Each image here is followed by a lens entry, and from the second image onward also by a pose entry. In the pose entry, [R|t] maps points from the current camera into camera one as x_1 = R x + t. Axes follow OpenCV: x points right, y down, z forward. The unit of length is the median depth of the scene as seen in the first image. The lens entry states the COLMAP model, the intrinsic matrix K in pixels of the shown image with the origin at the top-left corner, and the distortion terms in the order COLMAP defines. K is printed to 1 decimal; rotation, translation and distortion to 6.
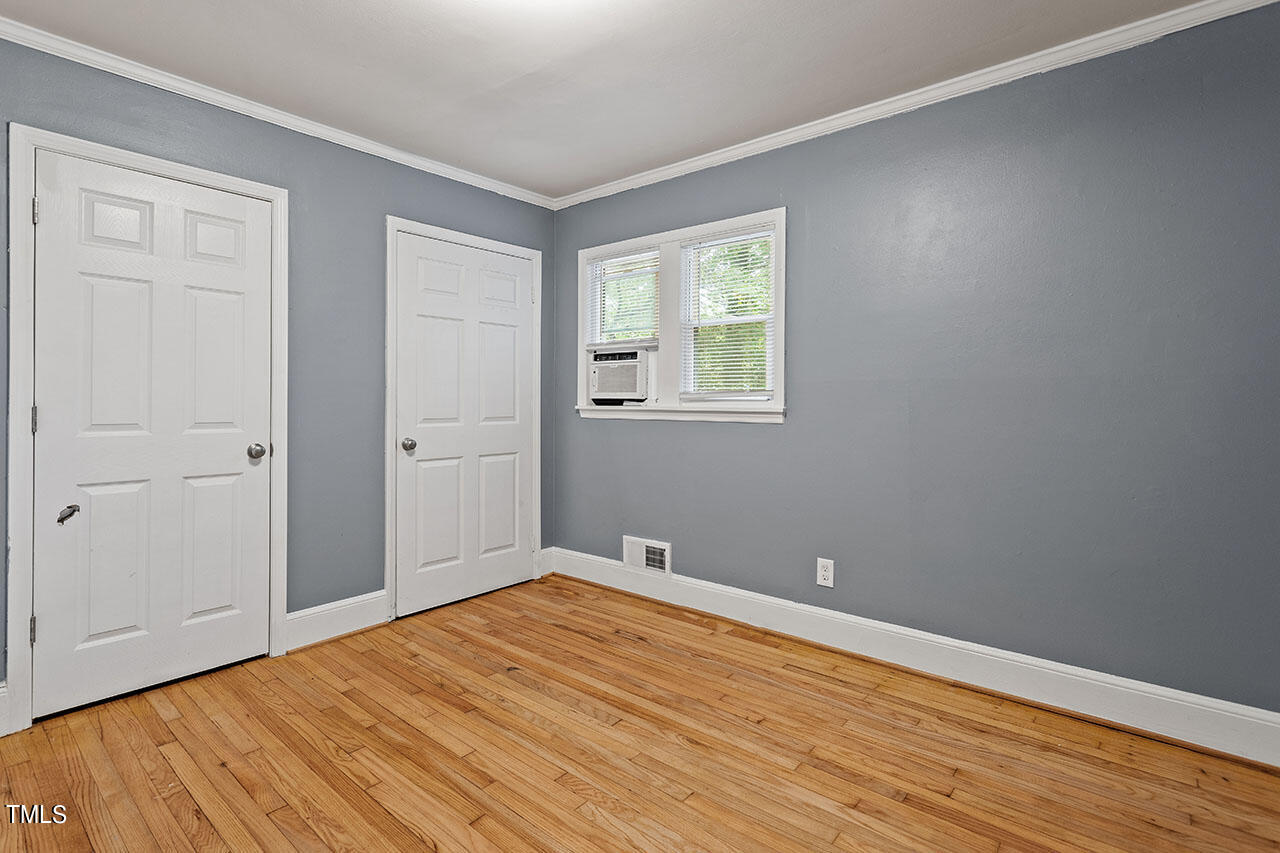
lens RADIAL K [[622.1, 0, 641.4], [0, 622.1, 399.1], [0, 0, 1]] dist [0.000608, -0.000119]
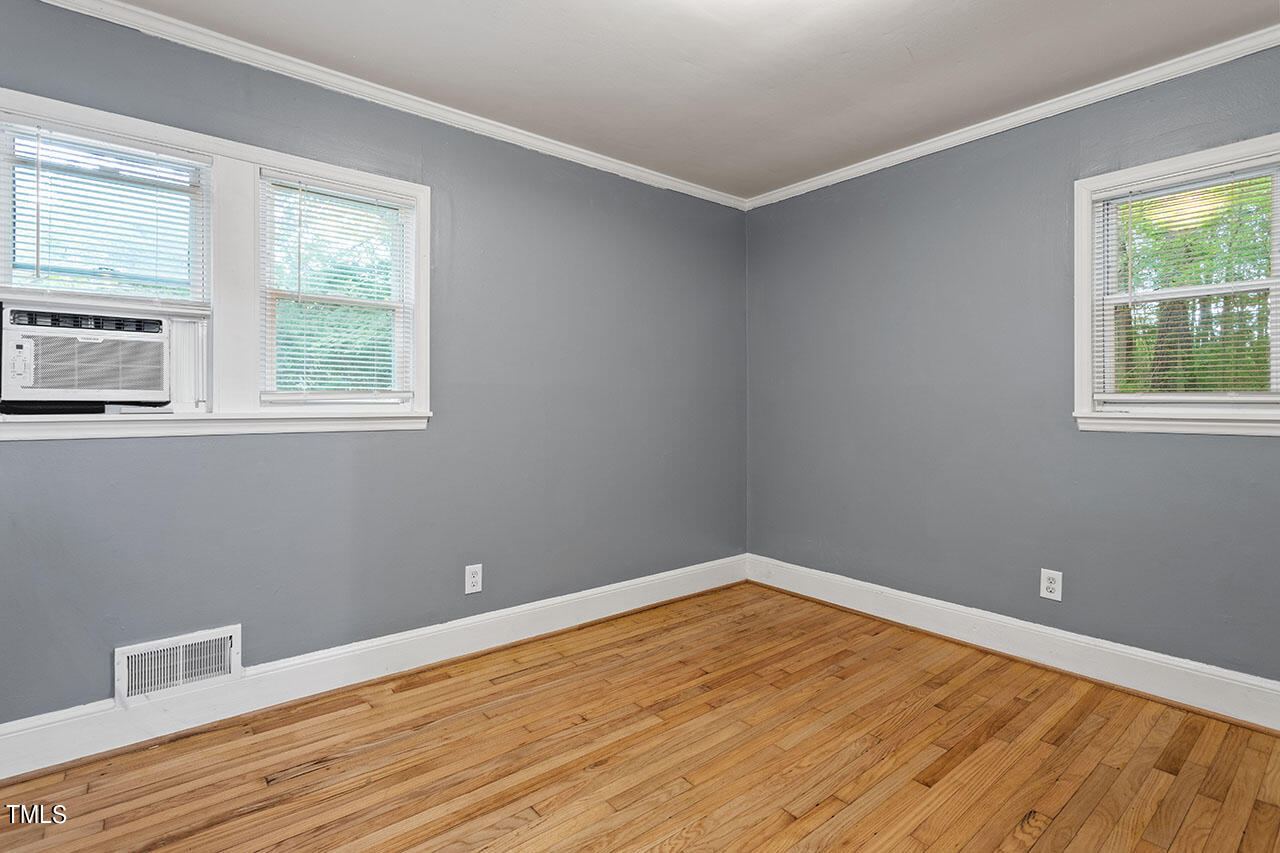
lens RADIAL K [[622.1, 0, 641.4], [0, 622.1, 399.1], [0, 0, 1]] dist [0.000608, -0.000119]
pose [[0.177038, -0.000740, 0.984204, -0.625455], [-0.005945, 0.999981, 0.001822, -0.007757], [-0.984186, -0.006174, 0.177031, 0.571595]]
